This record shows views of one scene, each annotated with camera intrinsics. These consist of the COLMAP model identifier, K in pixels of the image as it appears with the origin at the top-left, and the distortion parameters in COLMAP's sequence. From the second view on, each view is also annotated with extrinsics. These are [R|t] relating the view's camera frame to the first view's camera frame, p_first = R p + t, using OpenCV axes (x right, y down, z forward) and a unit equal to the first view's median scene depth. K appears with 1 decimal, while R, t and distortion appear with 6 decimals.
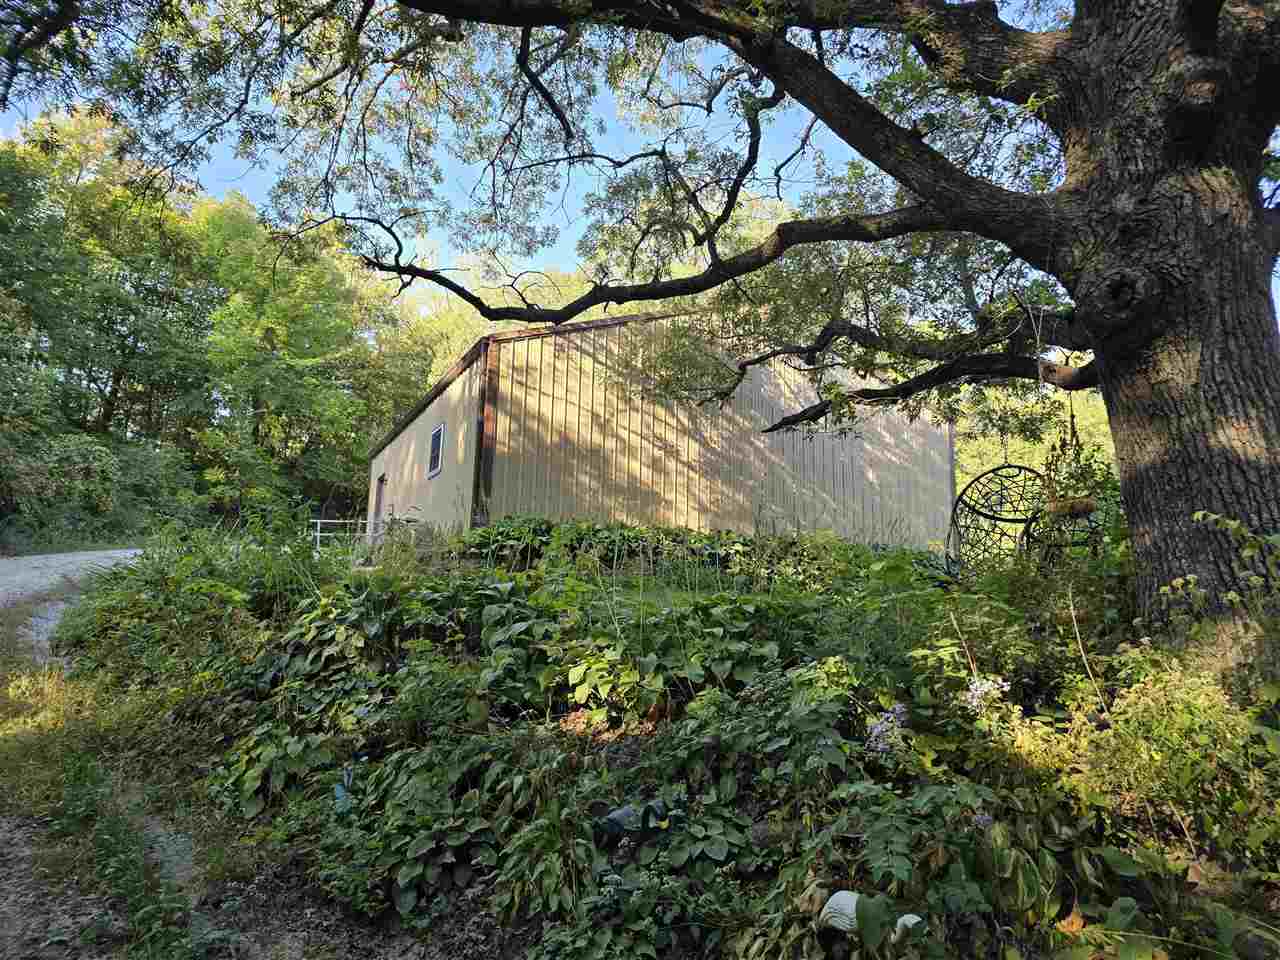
lens RADIAL K [[879.7, 0, 640.0], [0, 879.7, 480.0], [0, 0, 1]] dist [0.006665, -0.000030]
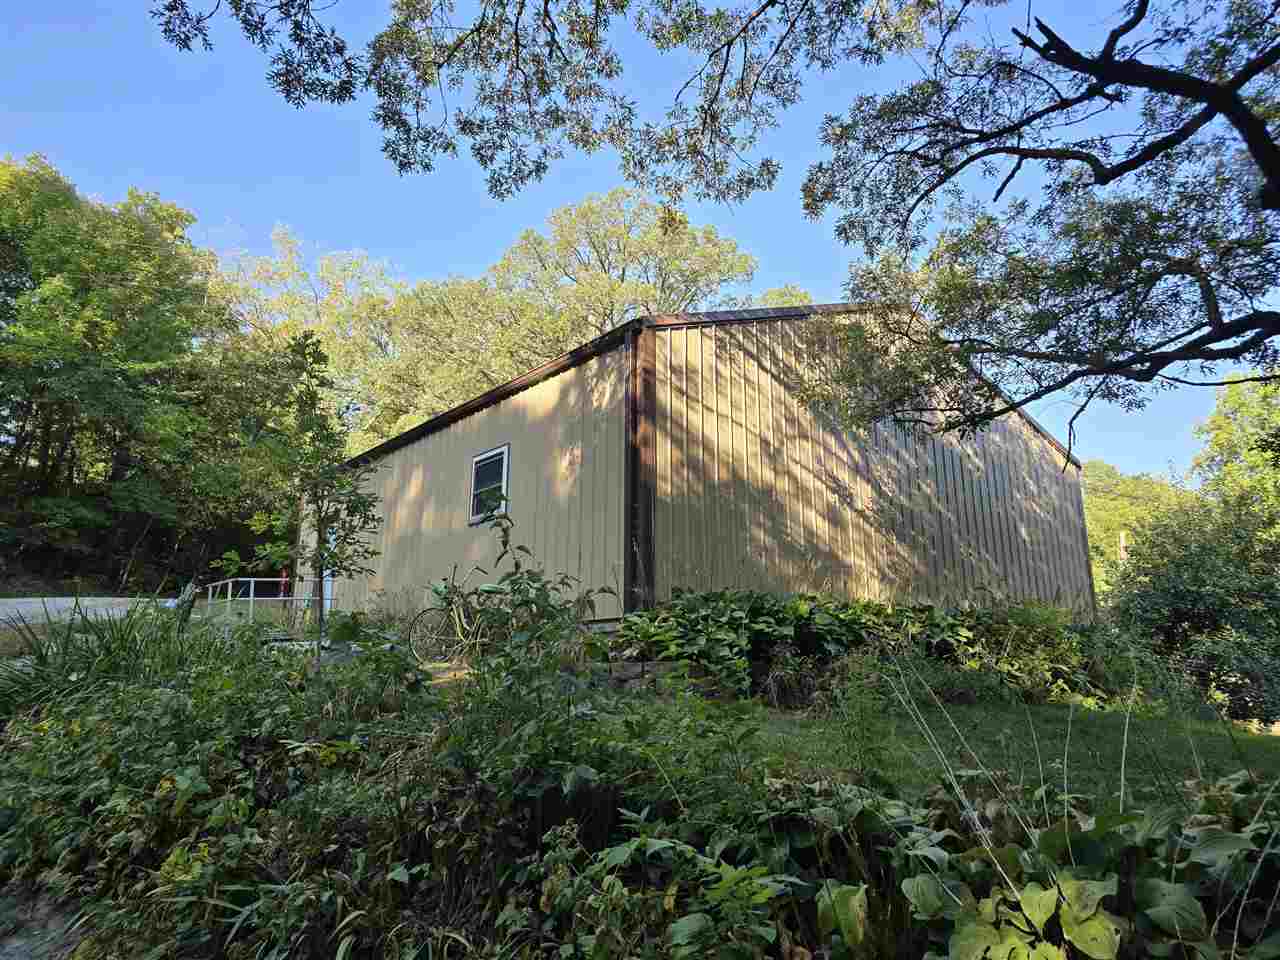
lens RADIAL K [[904.3, 0, 639.4], [0, 904.3, 453.2], [0, 0, 1]] dist [-0.006650, -0.001770]
pose [[0.981190, 0.035695, 0.189714, -0.282058], [-0.022980, 0.997365, -0.068806, -0.013076], [-0.191670, 0.063152, 0.979426, 0.310611]]
